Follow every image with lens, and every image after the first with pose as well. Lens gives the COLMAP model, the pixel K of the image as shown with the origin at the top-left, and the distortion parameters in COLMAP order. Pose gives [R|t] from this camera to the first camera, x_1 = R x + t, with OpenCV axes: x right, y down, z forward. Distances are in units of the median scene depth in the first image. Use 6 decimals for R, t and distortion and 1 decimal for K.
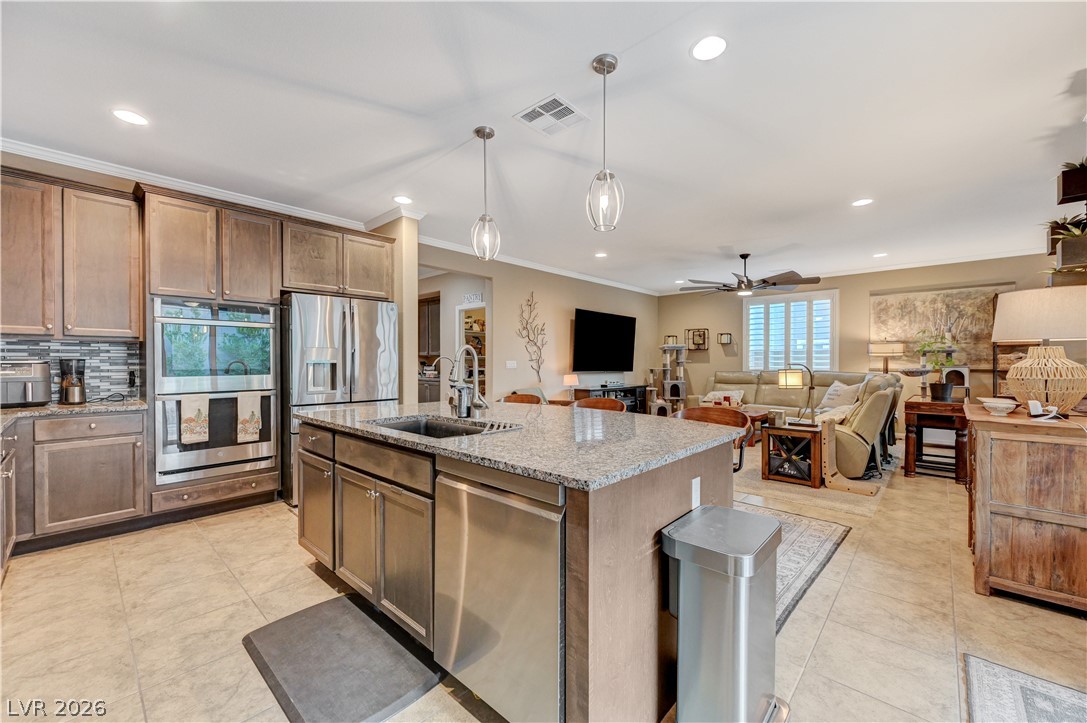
lens RADIAL K [[430.6, 0, 549.6], [0, 430.6, 363.6], [0, 0, 1]] dist [-0.000656, 0.000598]
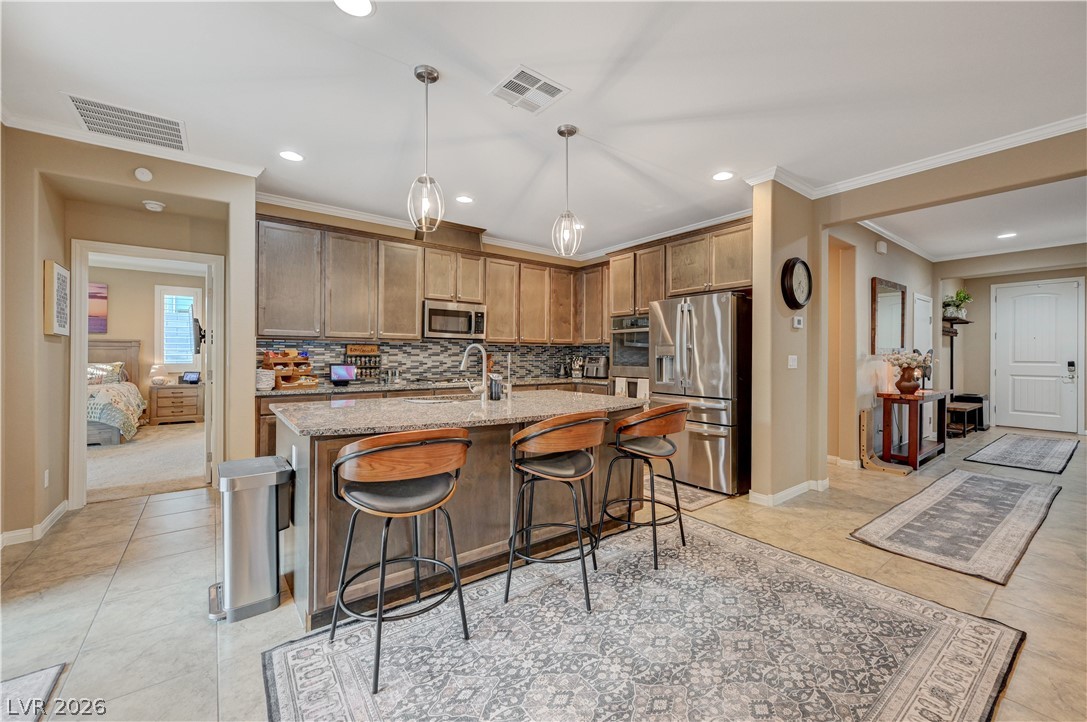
lens RADIAL K [[430.6, 0, 544.9], [0, 430.6, 354.9], [0, 0, 1]] dist [-0.000656, 0.000598]
pose [[-0.181726, -0.003751, -0.983342, 0.675856], [-0.008720, 0.999960, -0.002203, -0.004739], [0.983311, 0.008175, -0.181751, 0.903241]]
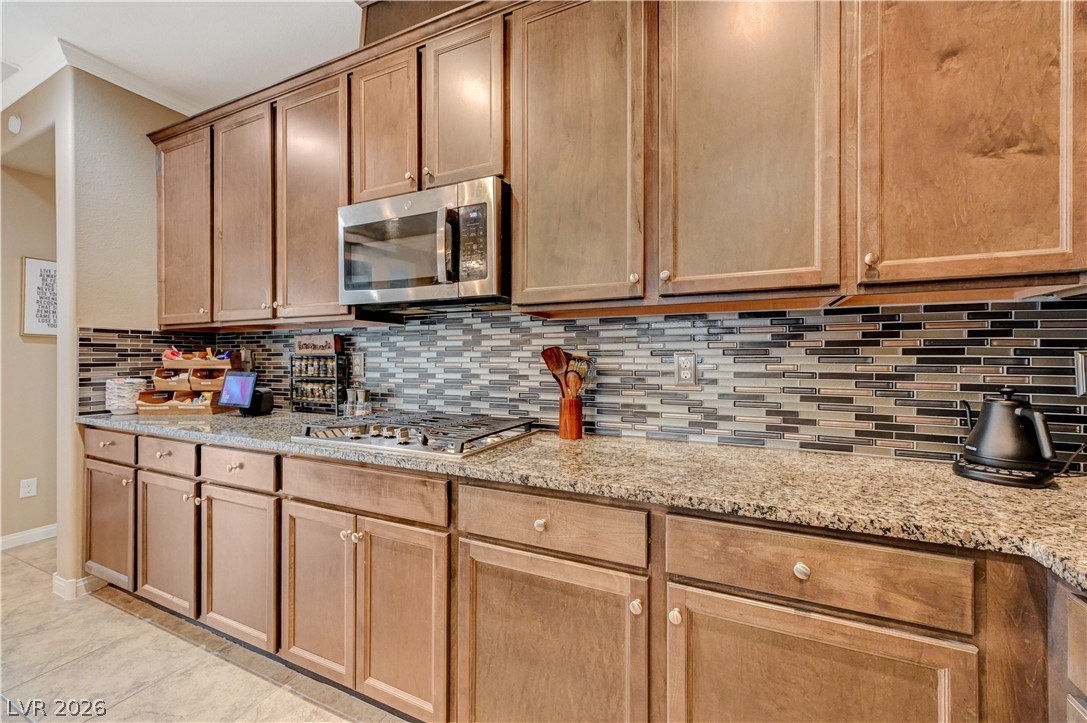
lens RADIAL K [[430.6, 0, 545.9], [0, 430.6, 364.1], [0, 0, 1]] dist [-0.000656, 0.000598]
pose [[-0.951129, -0.006300, -0.308731, -0.621158], [-0.008491, 0.999947, 0.005754, 0.004708], [0.308678, 0.008095, -0.951132, 0.850708]]
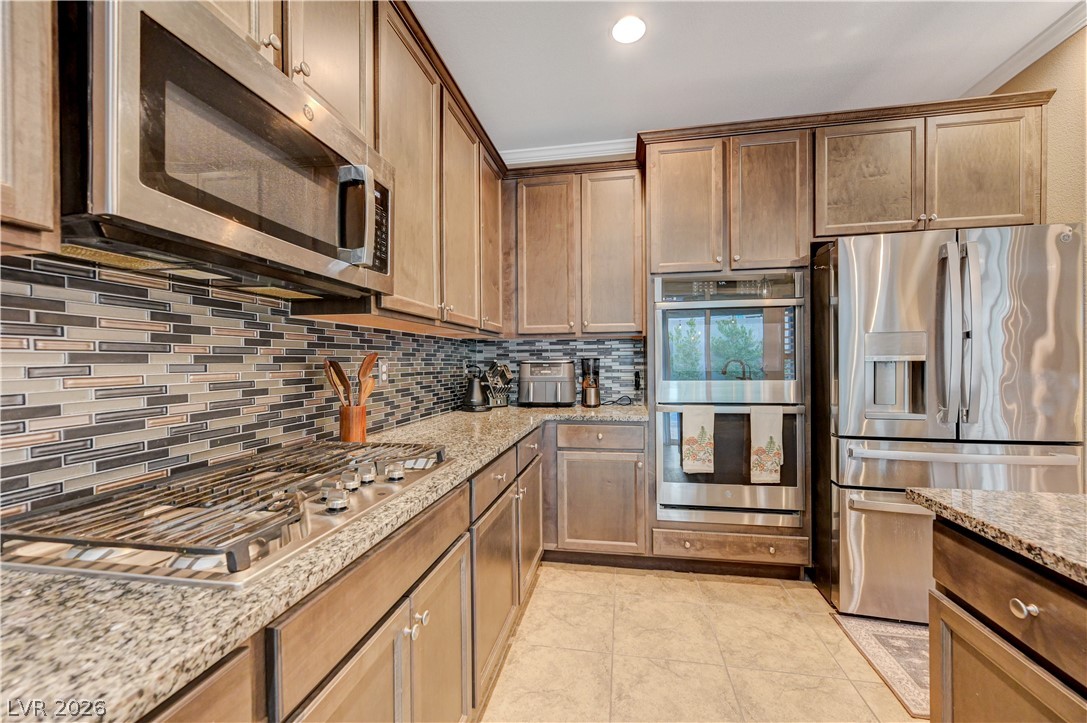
lens RADIAL K [[430.6, 0, 546.3], [0, 430.6, 365.6], [0, 0, 1]] dist [-0.000656, 0.000598]
pose [[0.533165, 0.003625, -0.846003, -0.313519], [0.002540, 0.999979, 0.005886, -0.000461], [0.846007, -0.005287, 0.533145, 0.360015]]
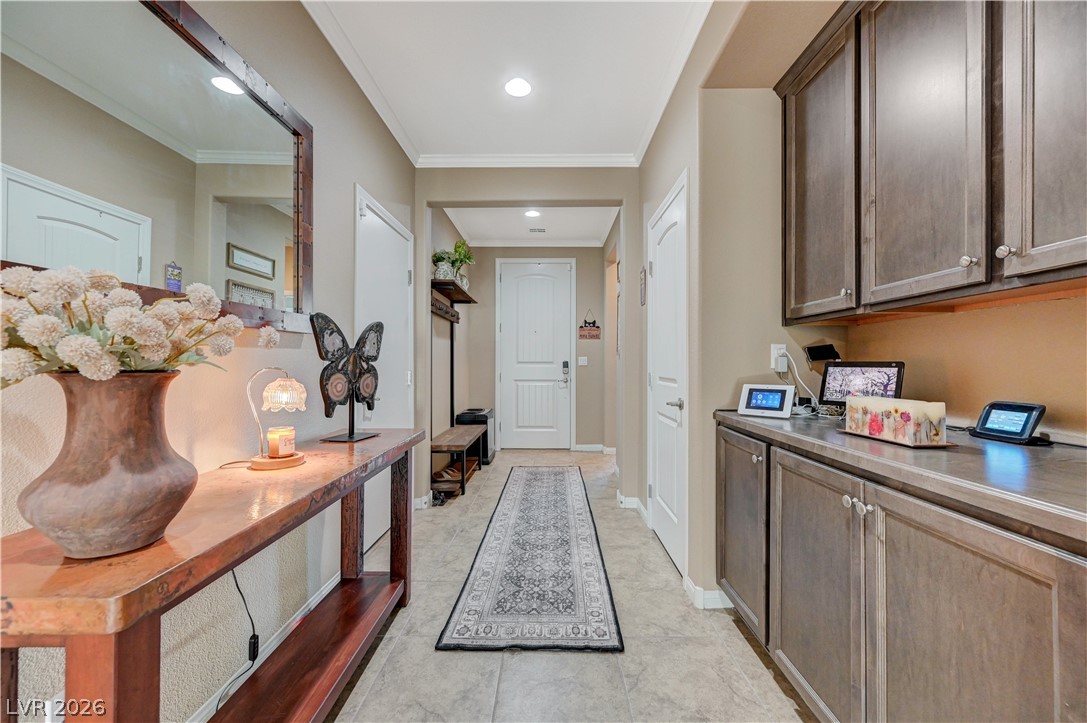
lens RADIAL K [[430.6, 0, 547.7], [0, 430.6, 363.4], [0, 0, 1]] dist [-0.000656, 0.000598]
pose [[0.672500, -0.003369, -0.740090, -0.510381], [-0.001286, 0.999983, -0.005721, 0.015418], [0.740096, 0.004799, 0.672484, 1.754756]]
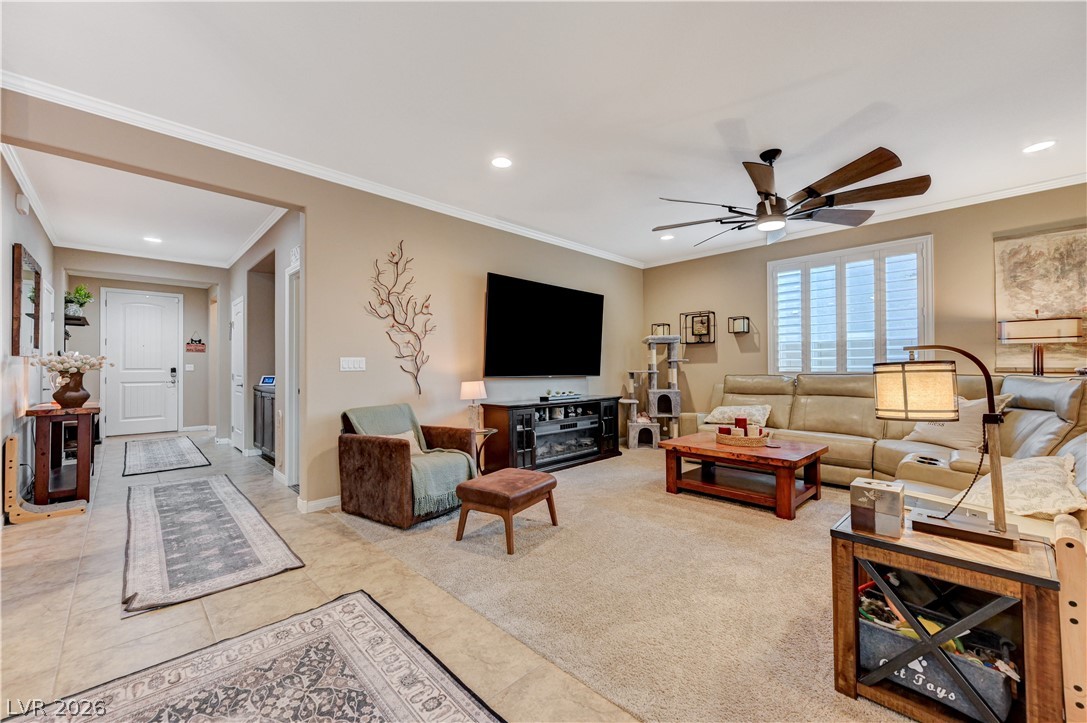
lens RADIAL K [[430.6, 0, 549.2], [0, 430.6, 362.2], [0, 0, 1]] dist [-0.000656, 0.000598]
pose [[0.998931, -0.006676, -0.045739, 0.350165], [0.005864, 0.999823, -0.017855, 0.020485], [0.045850, 0.017568, 0.998794, 0.792792]]
